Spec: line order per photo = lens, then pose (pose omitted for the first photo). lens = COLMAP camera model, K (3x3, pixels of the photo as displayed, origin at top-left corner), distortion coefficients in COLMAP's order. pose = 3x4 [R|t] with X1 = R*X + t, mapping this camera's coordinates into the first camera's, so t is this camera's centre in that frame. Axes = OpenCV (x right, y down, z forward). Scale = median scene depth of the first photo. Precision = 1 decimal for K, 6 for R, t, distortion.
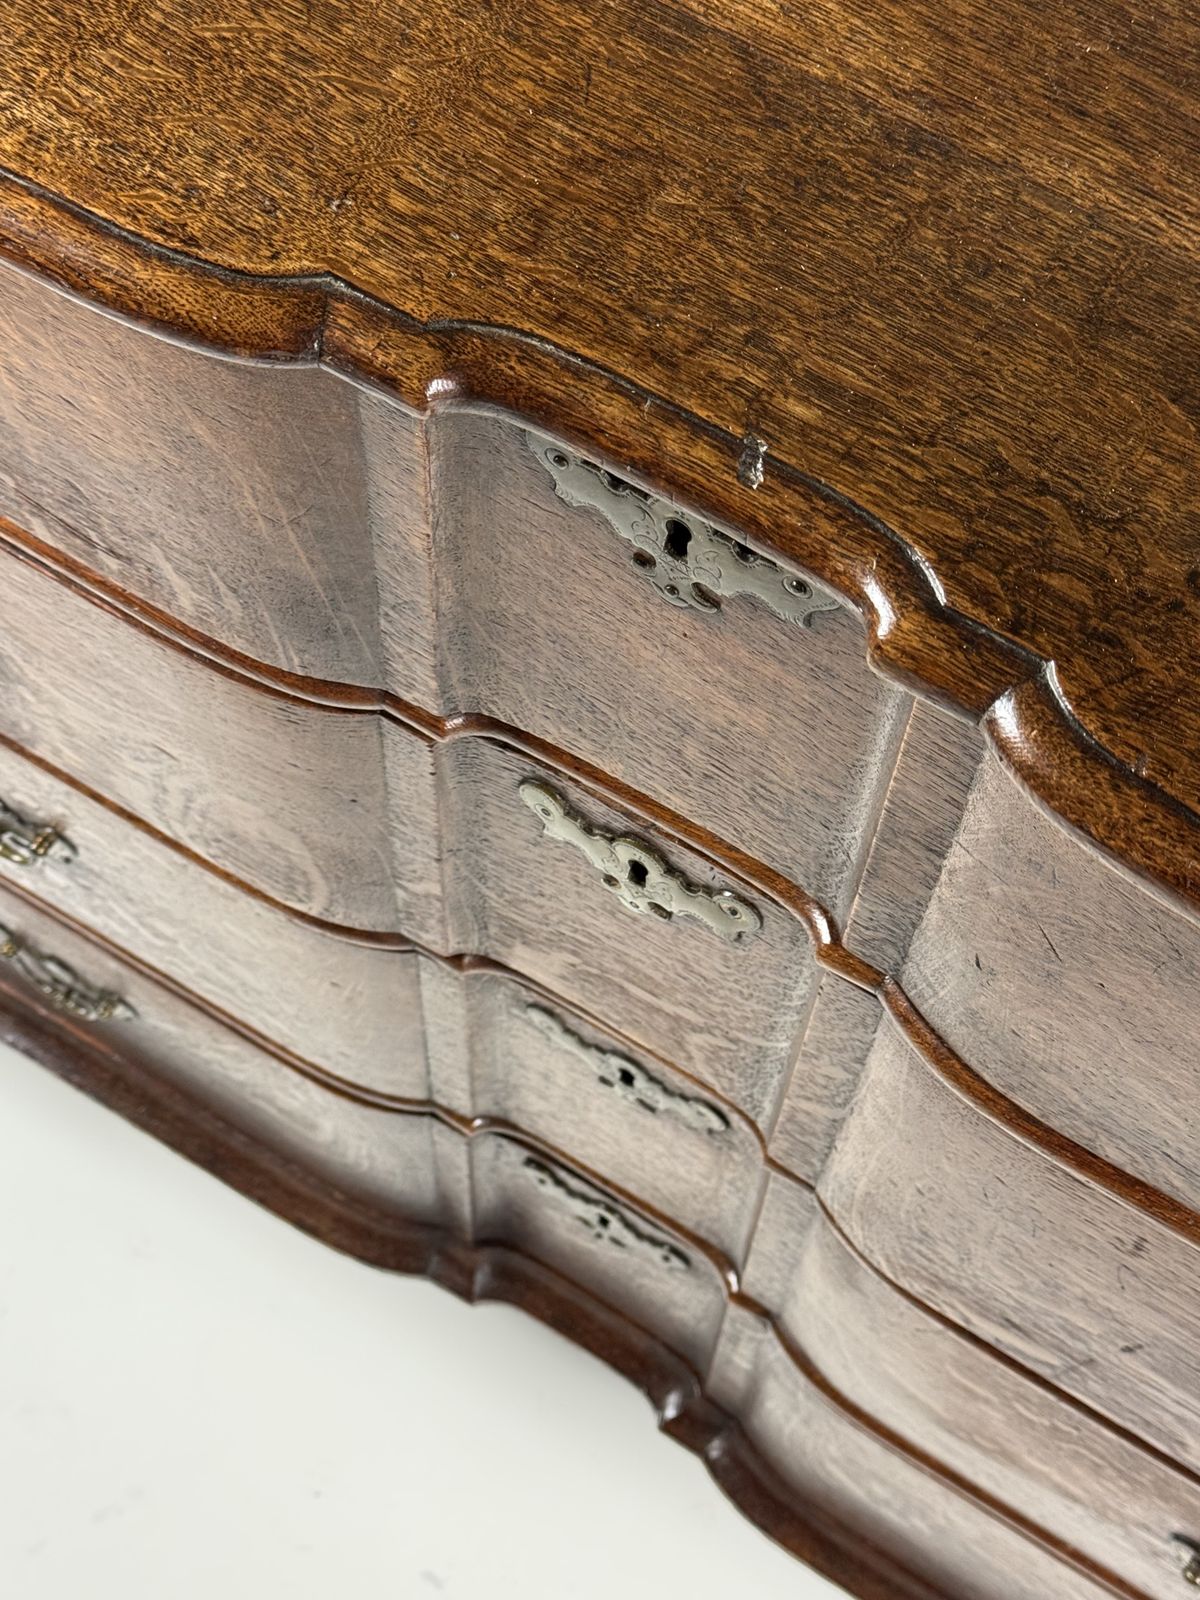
lens RADIAL K [[2376.4, 0, 605.3], [0, 2376.4, 809.1], [0, 0, 1]] dist [0.181066, -0.395874]
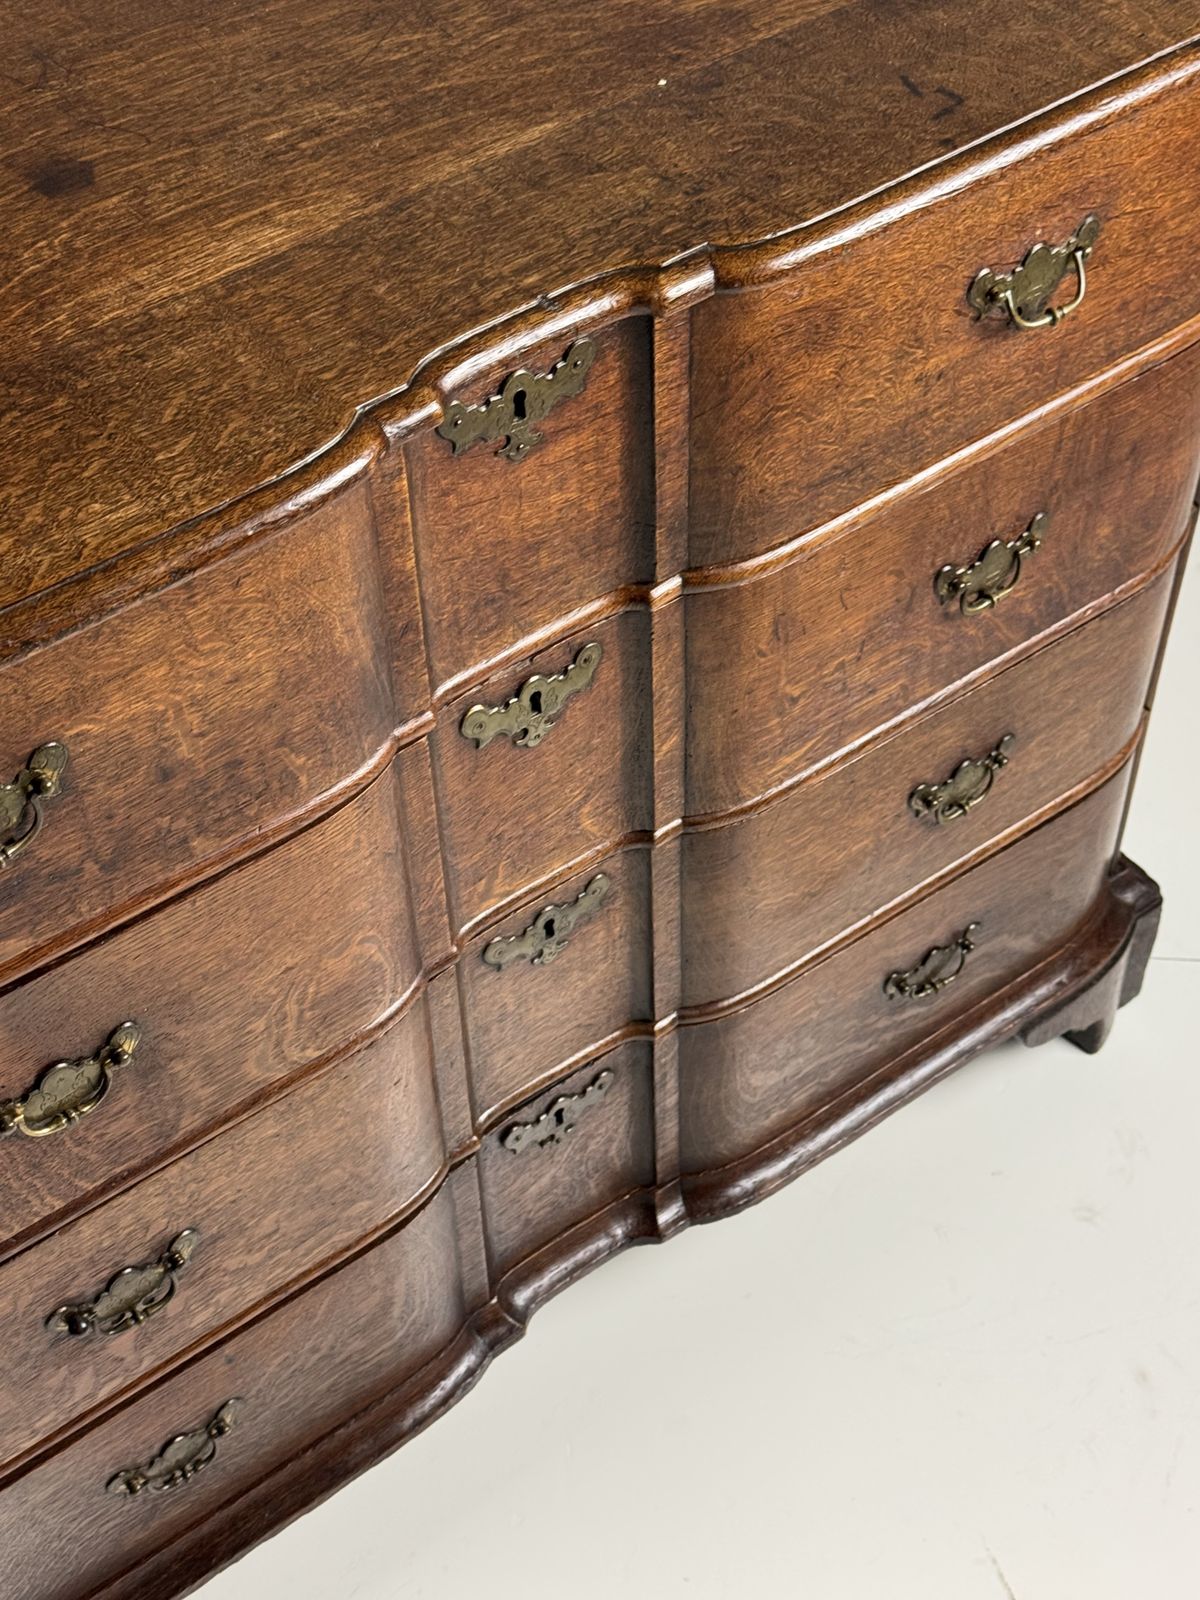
lens RADIAL K [[2376.4, 0, 605.3], [0, 2376.4, 809.1], [0, 0, 1]] dist [0.181066, -0.395874]
pose [[0.352957, -0.721663, 0.595503, -1.146102], [0.848174, 0.515483, 0.121975, -0.108475], [-0.394997, 0.462038, 0.794039, -0.322225]]
